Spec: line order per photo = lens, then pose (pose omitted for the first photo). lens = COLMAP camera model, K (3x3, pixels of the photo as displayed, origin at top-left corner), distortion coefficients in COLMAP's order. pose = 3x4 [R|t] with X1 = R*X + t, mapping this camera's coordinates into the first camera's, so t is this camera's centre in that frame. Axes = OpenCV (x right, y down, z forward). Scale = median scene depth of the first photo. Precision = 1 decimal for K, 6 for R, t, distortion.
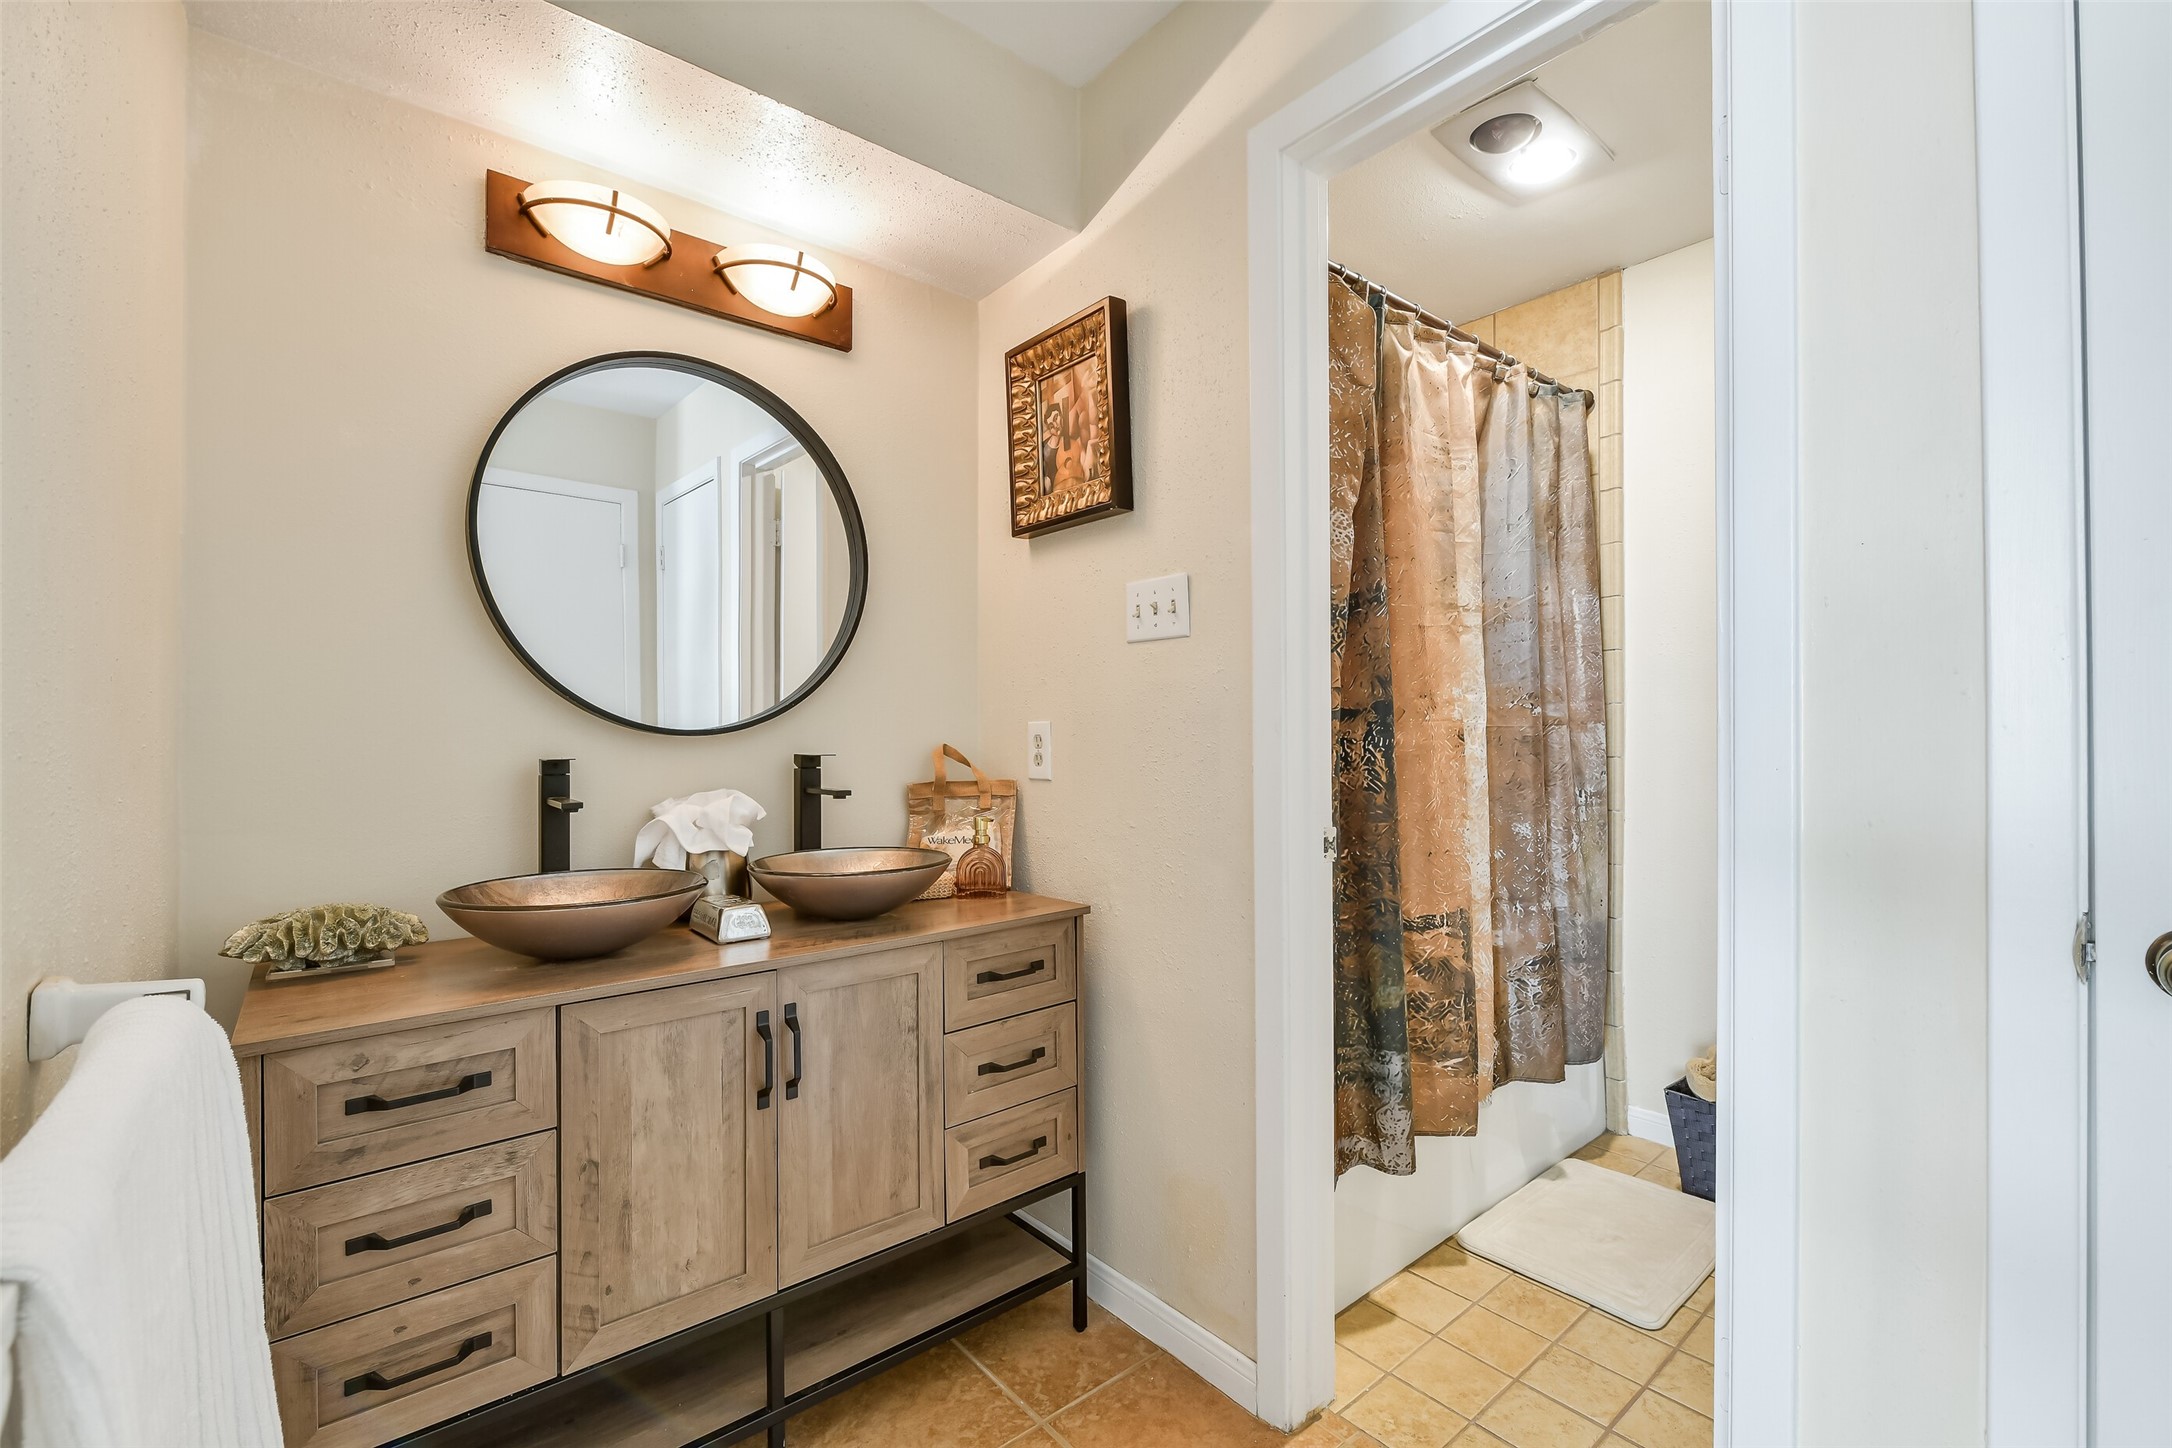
lens RADIAL K [[923.7, 0, 1080.5], [0, 923.7, 726.4], [0, 0, 1]] dist [-0.004749, -0.001196]
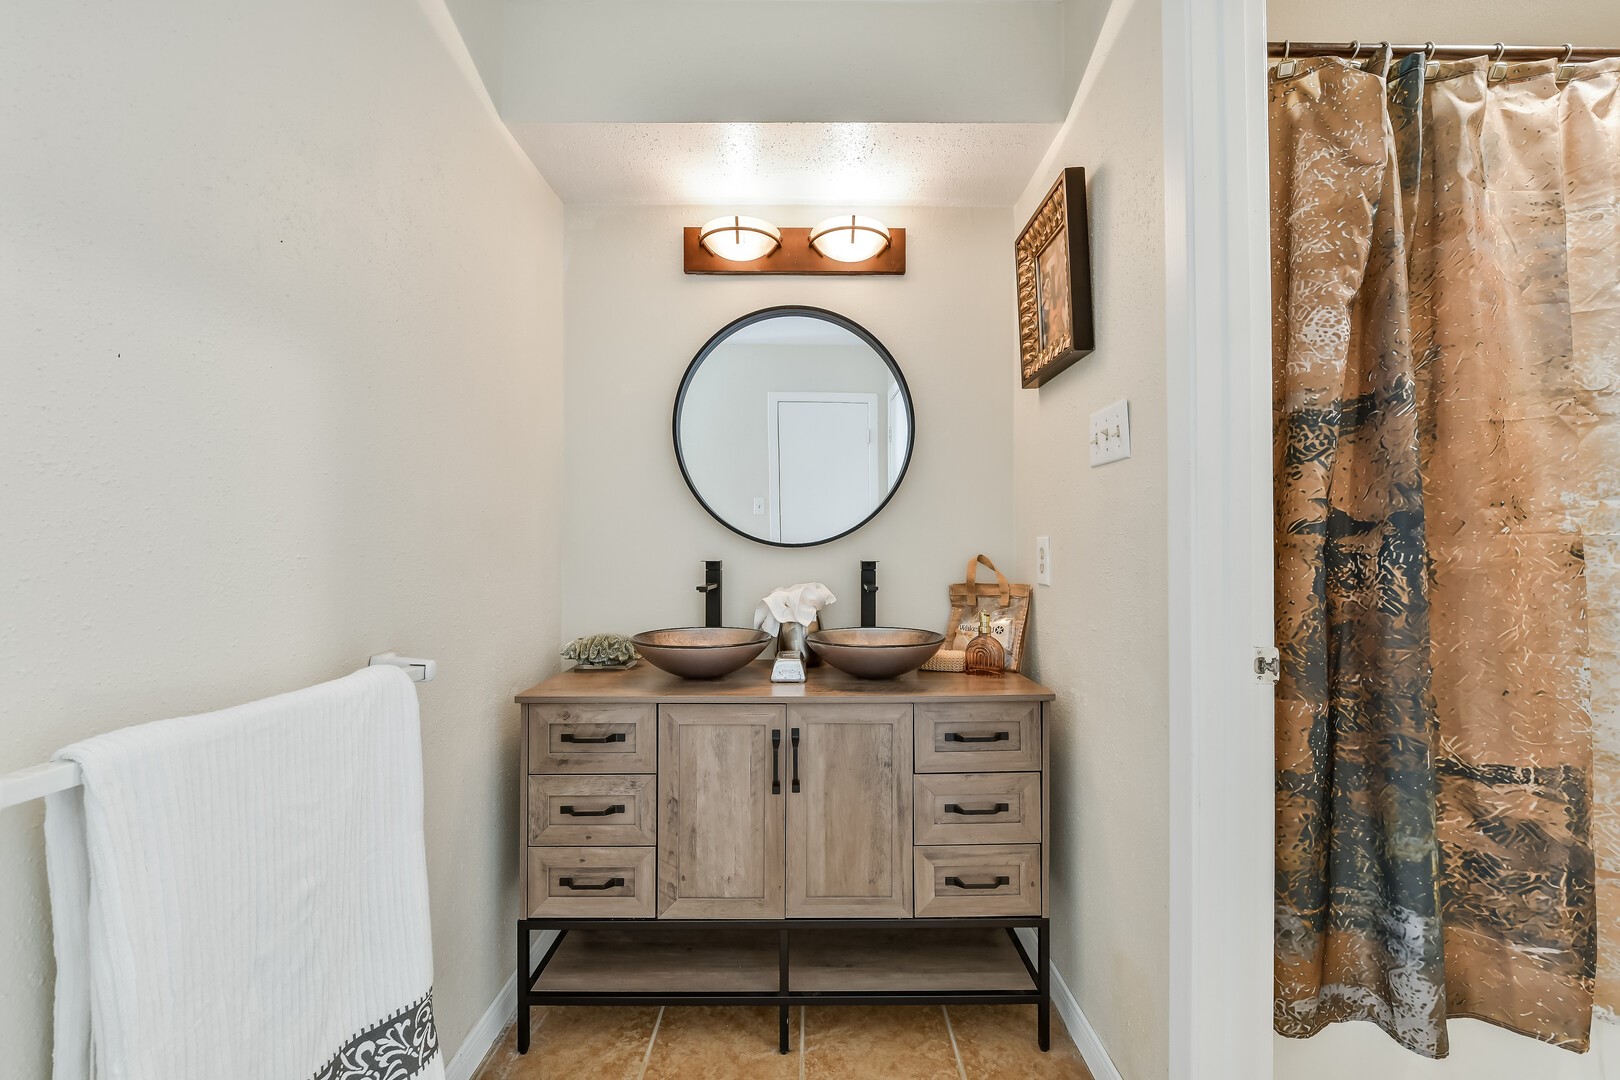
lens RADIAL K [[640.7, 0, 811.5], [0, 640.7, 541.5], [0, 0, 1]] dist [-0.008310, -0.000279]
pose [[0.774066, -0.000859, -0.633104, 0.286801], [0.001760, 0.999998, 0.000796, -0.000462], [0.633102, -0.001731, 0.774066, 0.176390]]
